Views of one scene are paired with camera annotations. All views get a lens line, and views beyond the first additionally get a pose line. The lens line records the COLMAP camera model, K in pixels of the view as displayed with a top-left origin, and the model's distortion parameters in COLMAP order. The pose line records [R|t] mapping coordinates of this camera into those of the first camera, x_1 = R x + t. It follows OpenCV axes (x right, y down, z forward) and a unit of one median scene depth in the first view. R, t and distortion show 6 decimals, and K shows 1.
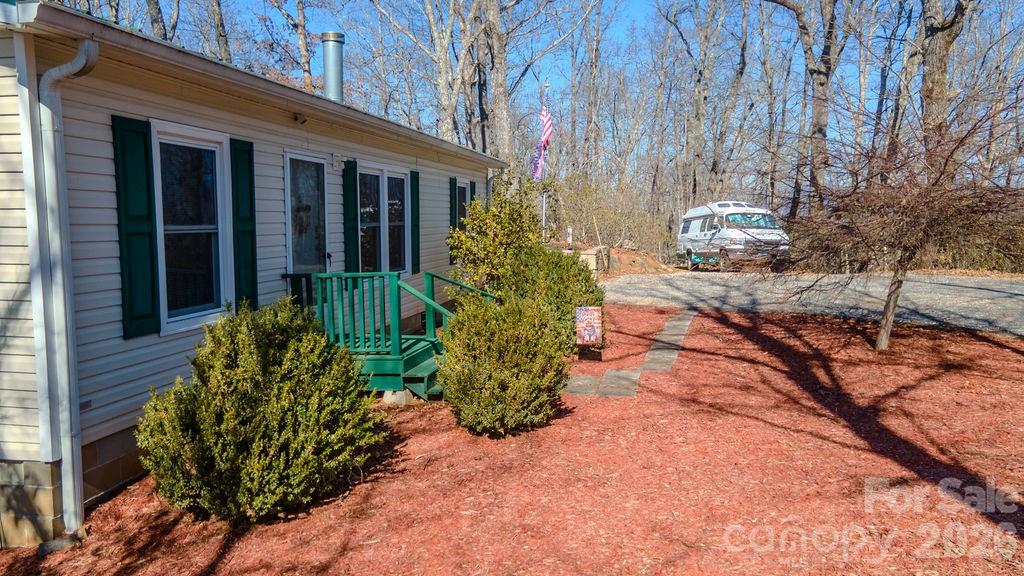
lens RADIAL K [[748.1, 0, 513.6], [0, 748.1, 295.0], [0, 0, 1]] dist [0.034083, -0.005743]
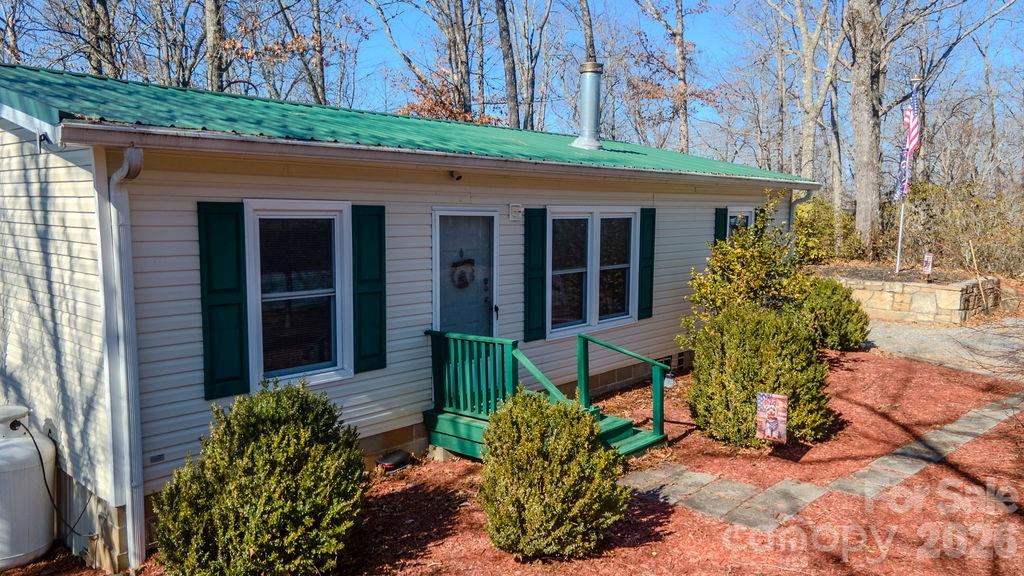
lens RADIAL K [[748.1, 0, 520.7], [0, 748.1, 292.6], [0, 0, 1]] dist [0.034083, -0.005743]
pose [[0.856482, 0.059709, -0.512712, 0.411650], [-0.058438, 0.998117, 0.018617, -0.136893], [0.512859, 0.014017, 0.858359, 0.261145]]
